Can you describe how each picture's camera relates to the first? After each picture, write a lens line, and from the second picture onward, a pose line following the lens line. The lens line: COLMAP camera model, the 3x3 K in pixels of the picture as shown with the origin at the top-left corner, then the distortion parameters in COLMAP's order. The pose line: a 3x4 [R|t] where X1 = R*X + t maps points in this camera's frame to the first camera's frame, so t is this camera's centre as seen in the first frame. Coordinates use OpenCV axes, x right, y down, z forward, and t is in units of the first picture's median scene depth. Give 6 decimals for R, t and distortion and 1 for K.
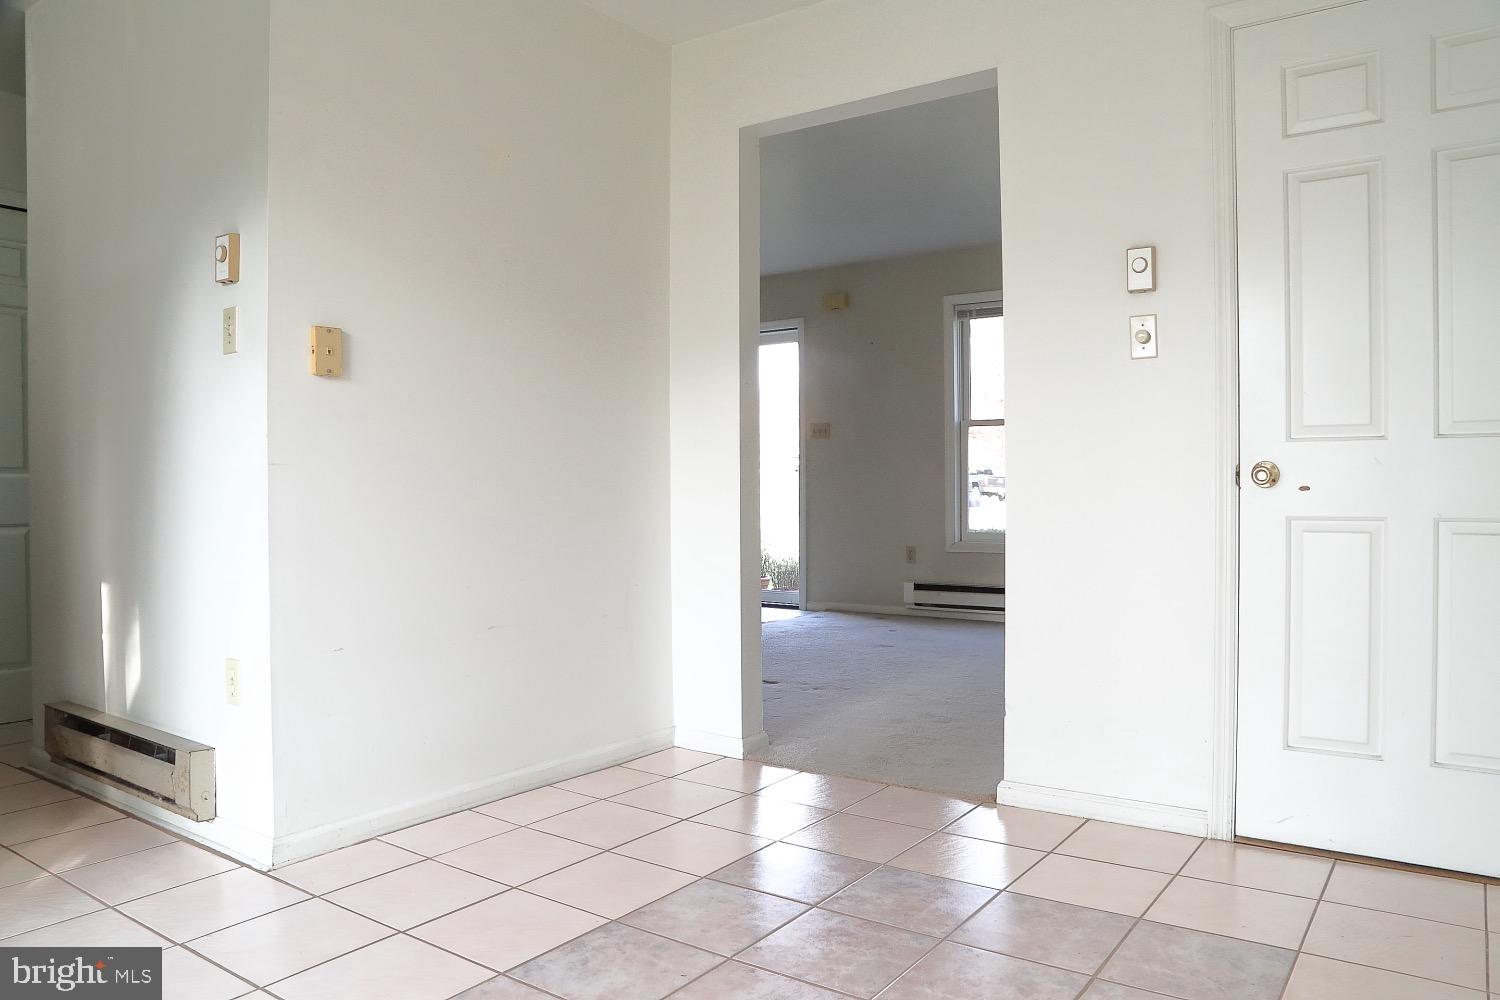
lens RADIAL K [[1064.5, 0, 749.3], [0, 1064.5, 496.8], [0, 0, 1]] dist [-0.040053, -0.001259]
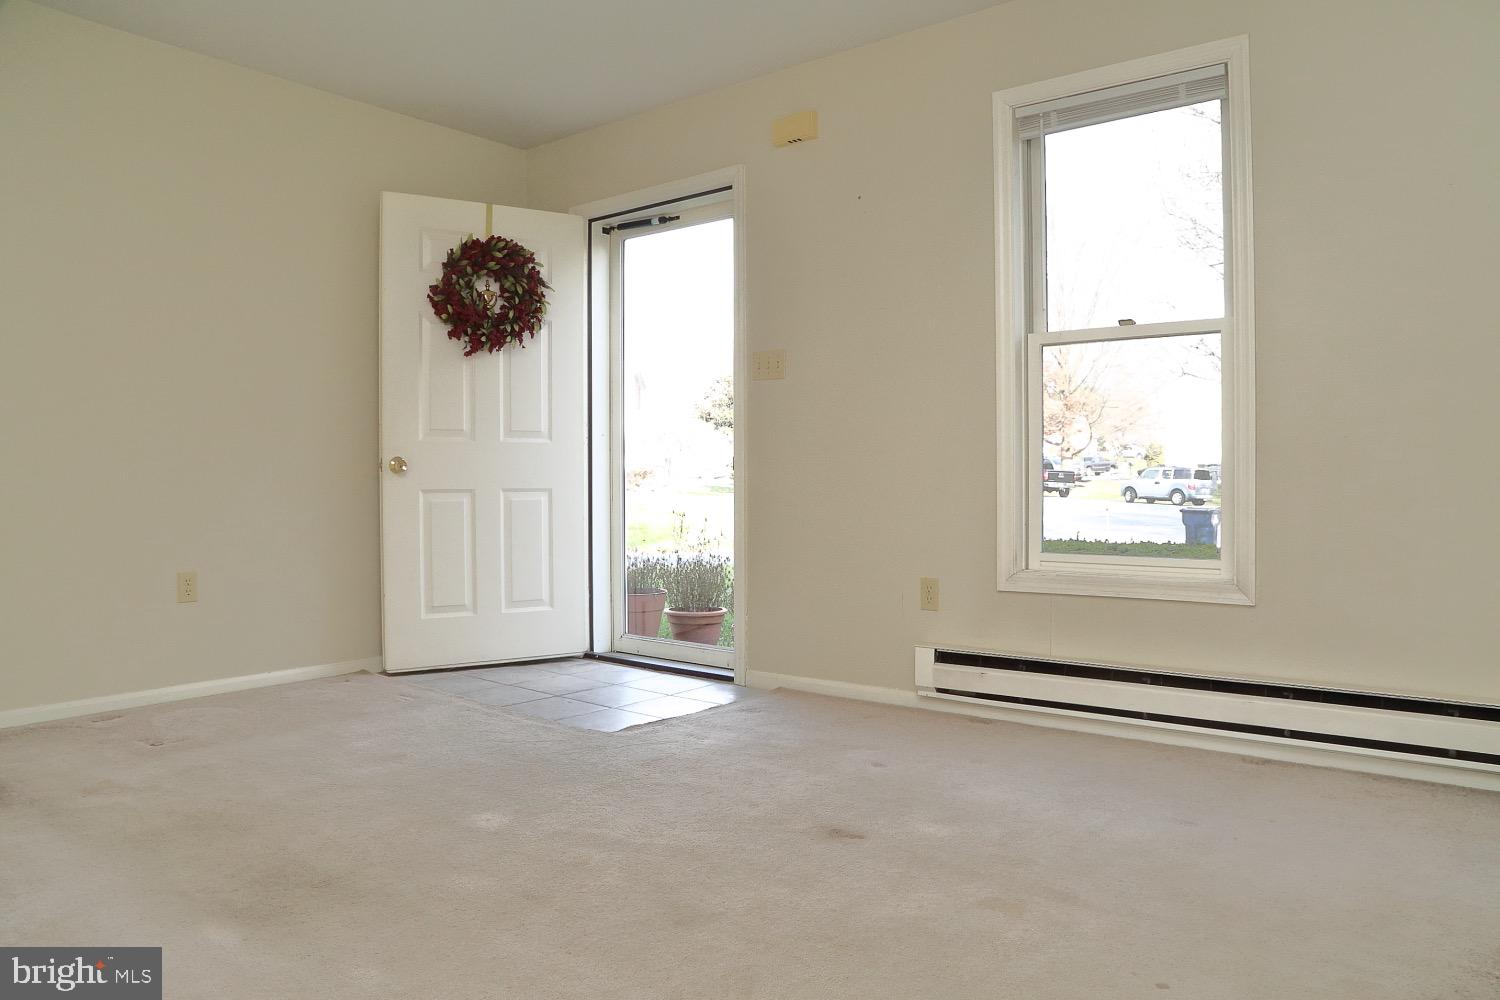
lens RADIAL K [[1064.5, 0, 746.5], [0, 1064.5, 494.2], [0, 0, 1]] dist [-0.040053, -0.001259]
pose [[0.998508, 0.002004, -0.054562, 0.090959], [-0.001900, 0.999996, 0.001963, 0.004570], [0.054566, -0.001856, 0.998508, 0.476173]]
